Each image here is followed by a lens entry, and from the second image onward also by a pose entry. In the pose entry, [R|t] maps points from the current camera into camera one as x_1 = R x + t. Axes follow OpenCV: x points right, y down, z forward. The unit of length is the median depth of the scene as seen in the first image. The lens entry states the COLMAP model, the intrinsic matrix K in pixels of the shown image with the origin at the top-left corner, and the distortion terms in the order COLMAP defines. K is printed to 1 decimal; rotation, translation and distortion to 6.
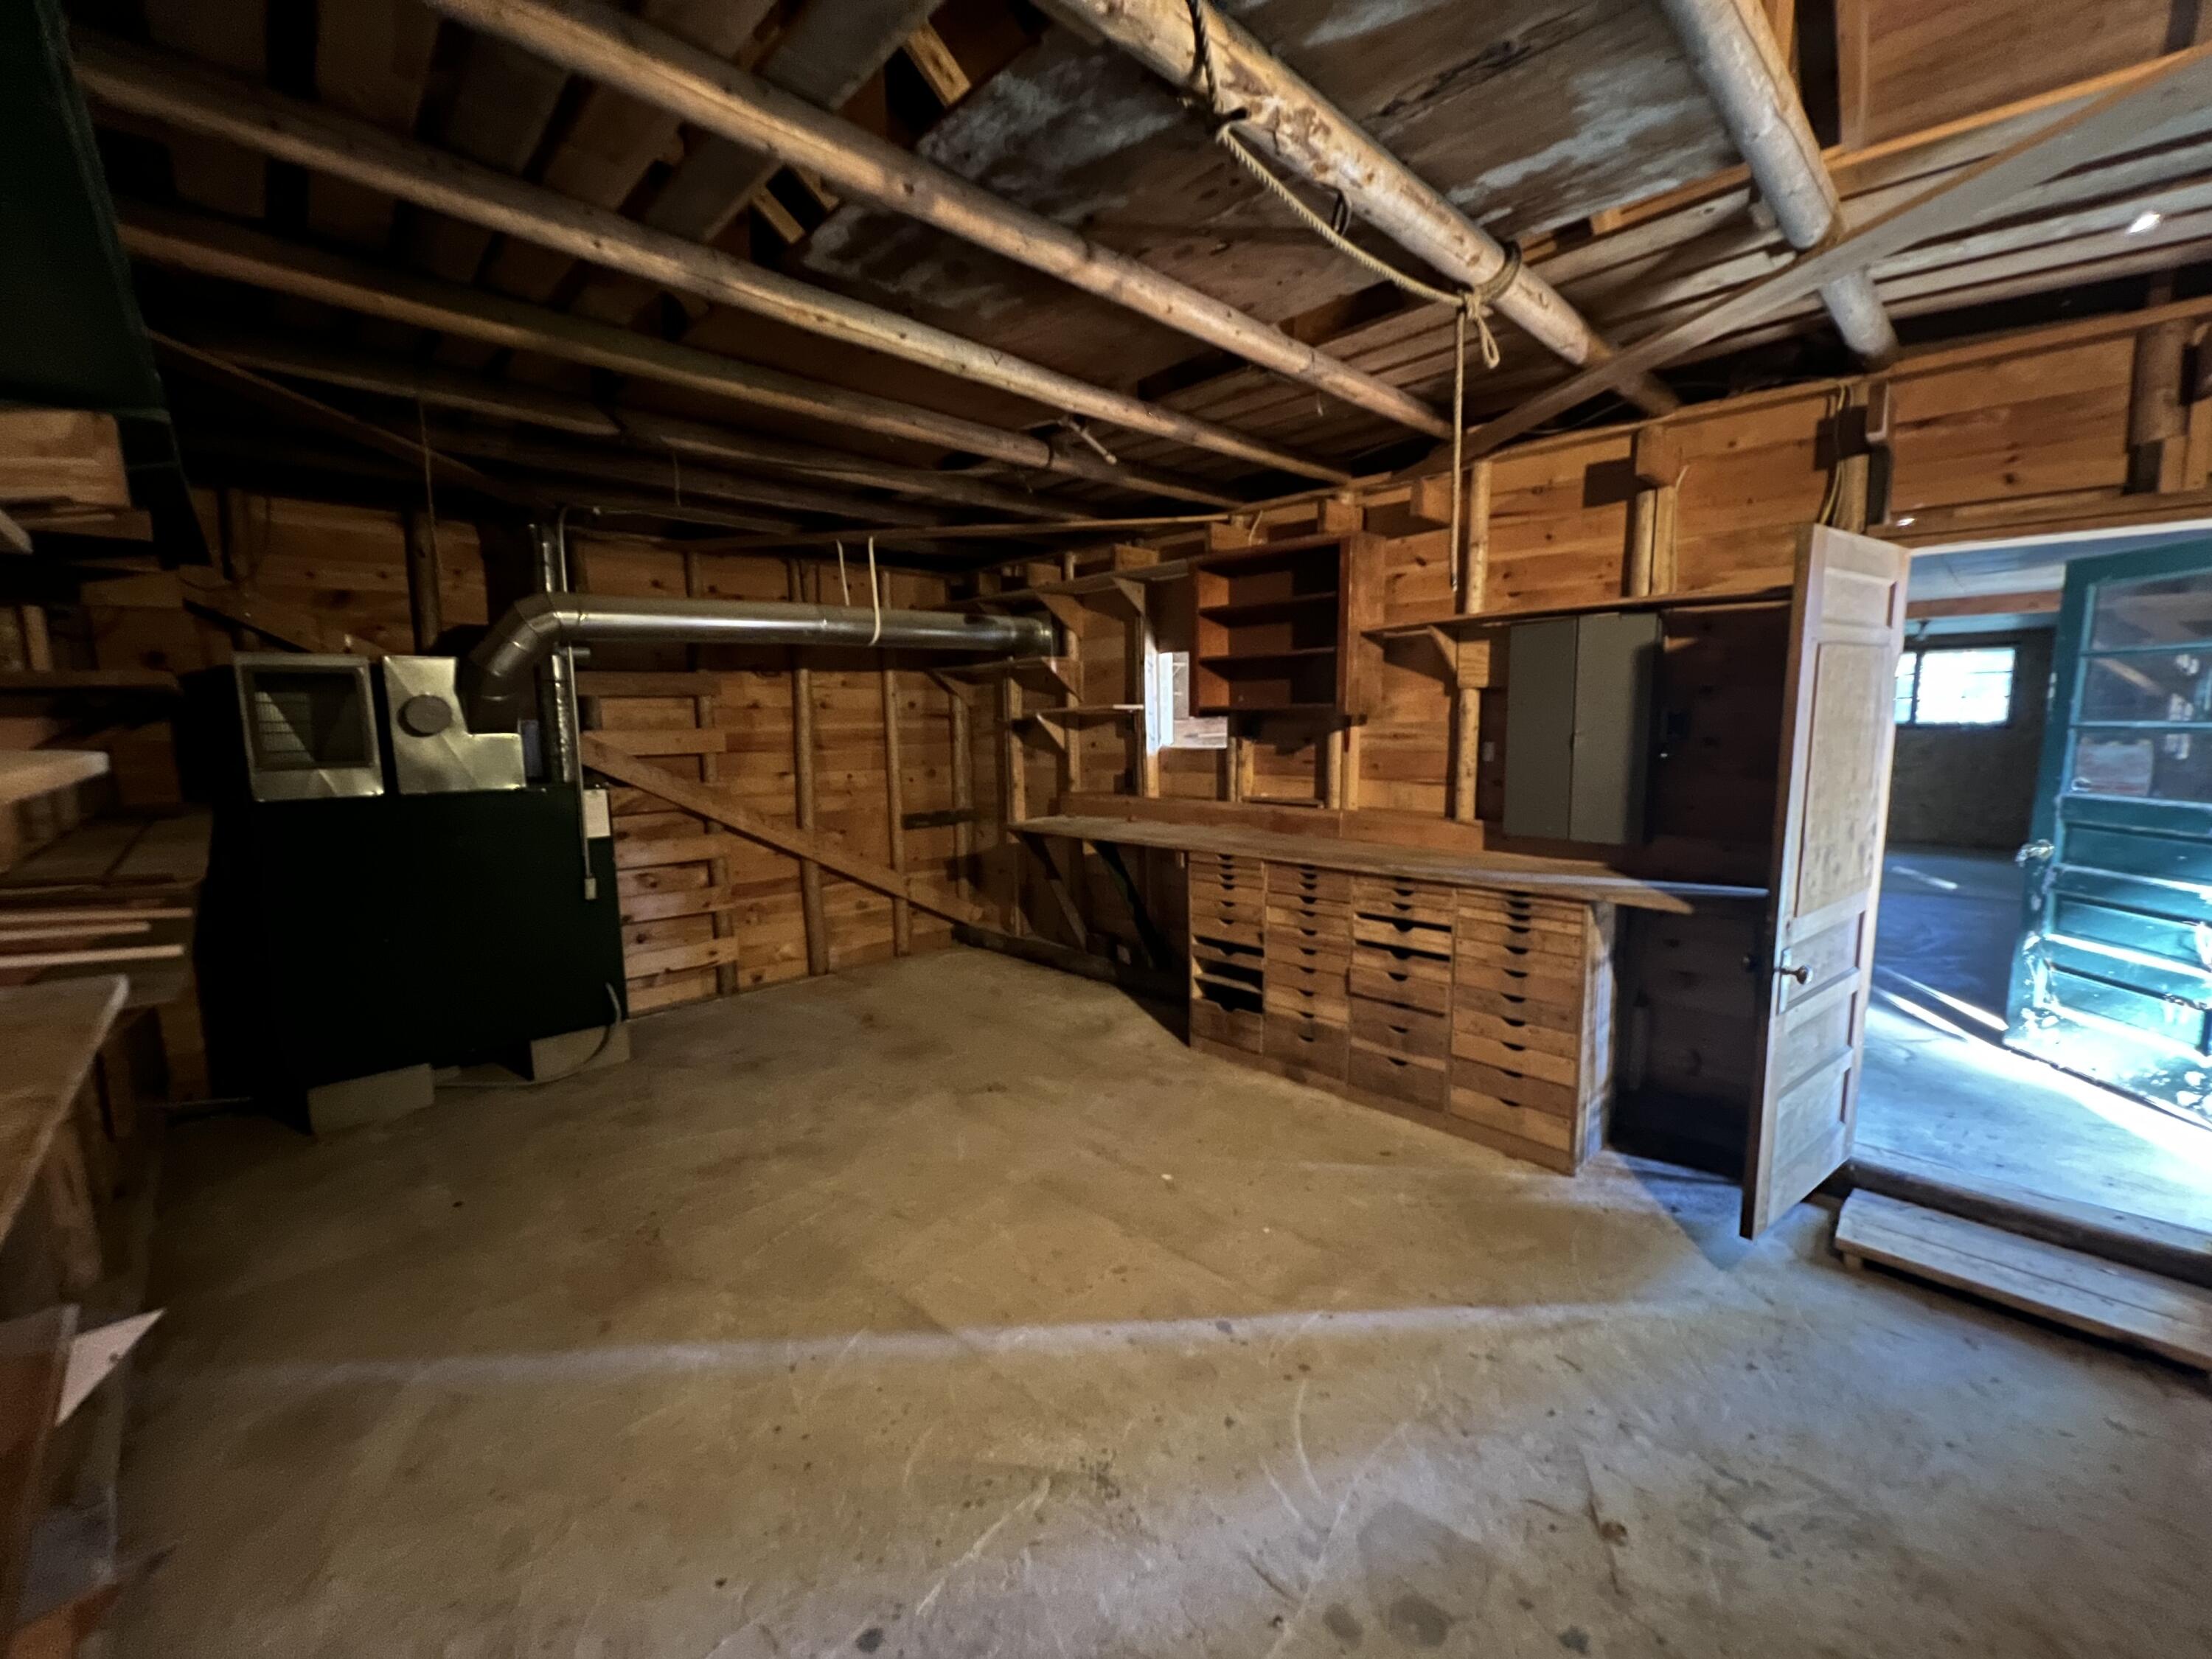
lens RADIAL K [[889.1, 0, 1102.2], [0, 889.1, 826.1], [0, 0, 1]] dist [0.000154, 0.000199]
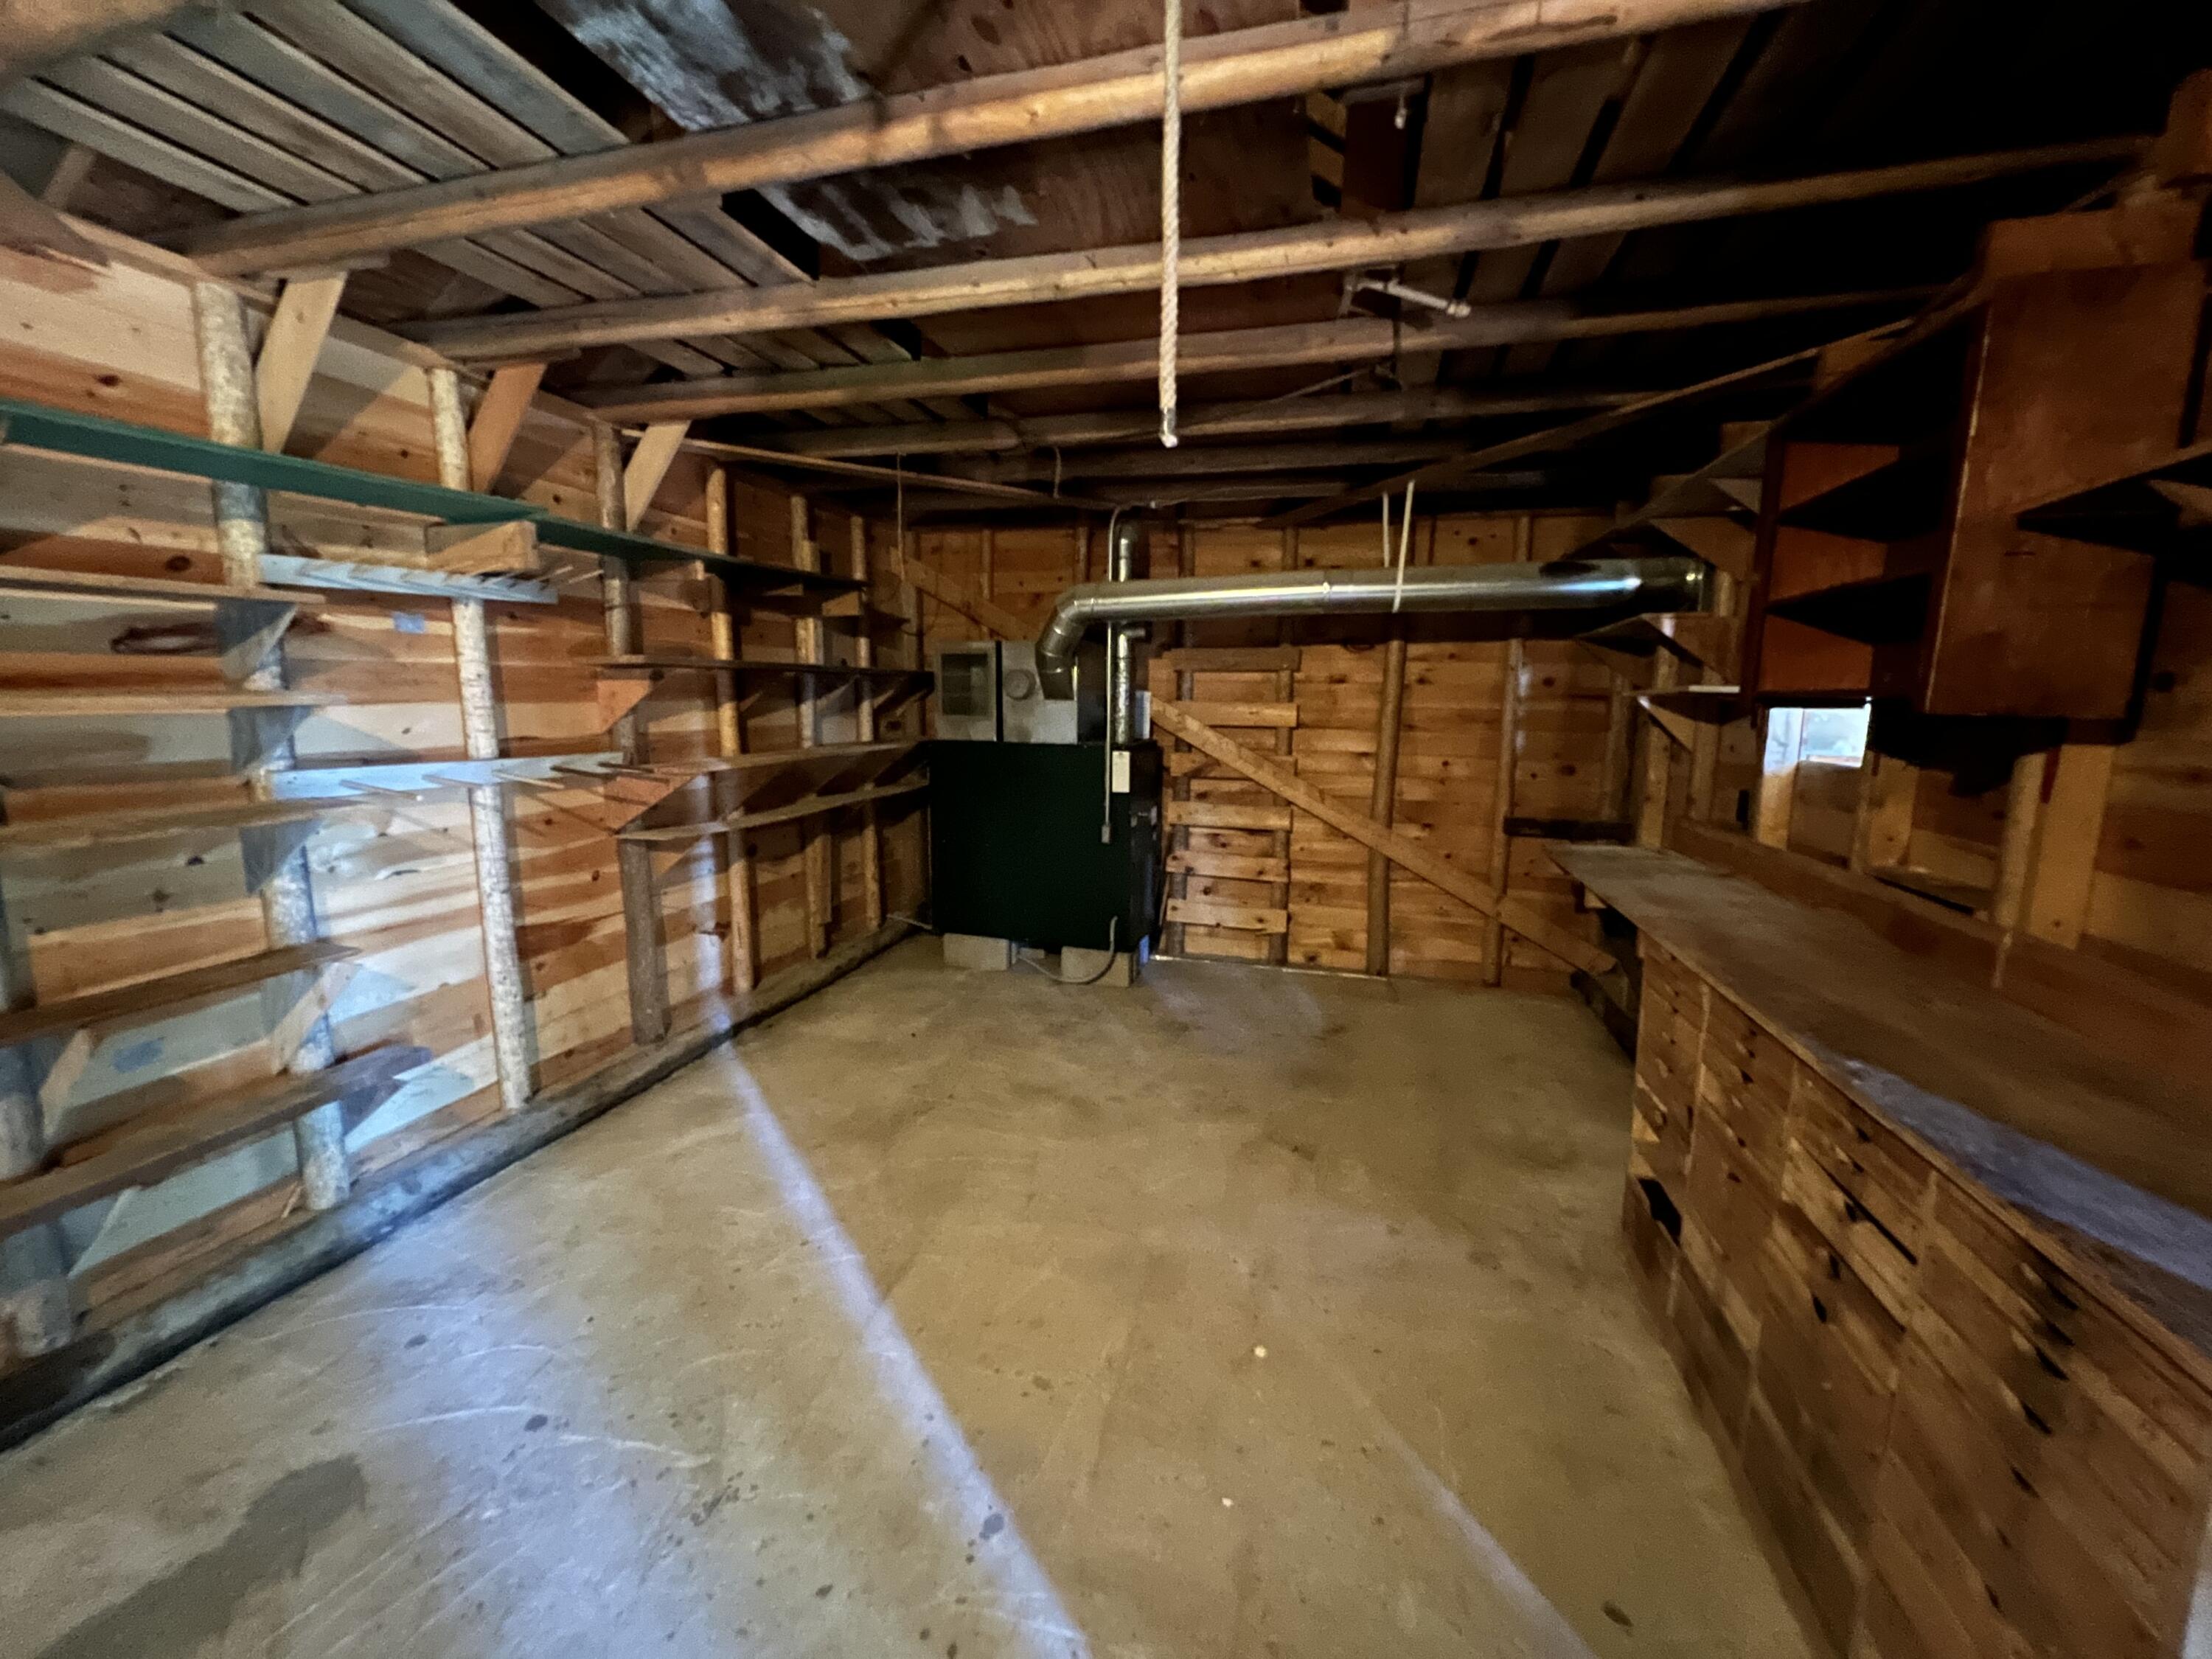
lens RADIAL K [[887.6, 0, 1098.7], [0, 887.6, 828.7], [0, 0, 1]] dist [0.002939, 0.000247]
pose [[0.497667, 0.154319, -0.853530, 0.417399], [-0.127170, 0.986393, 0.104192, -0.057112], [0.857995, 0.056690, 0.510520, 0.382281]]
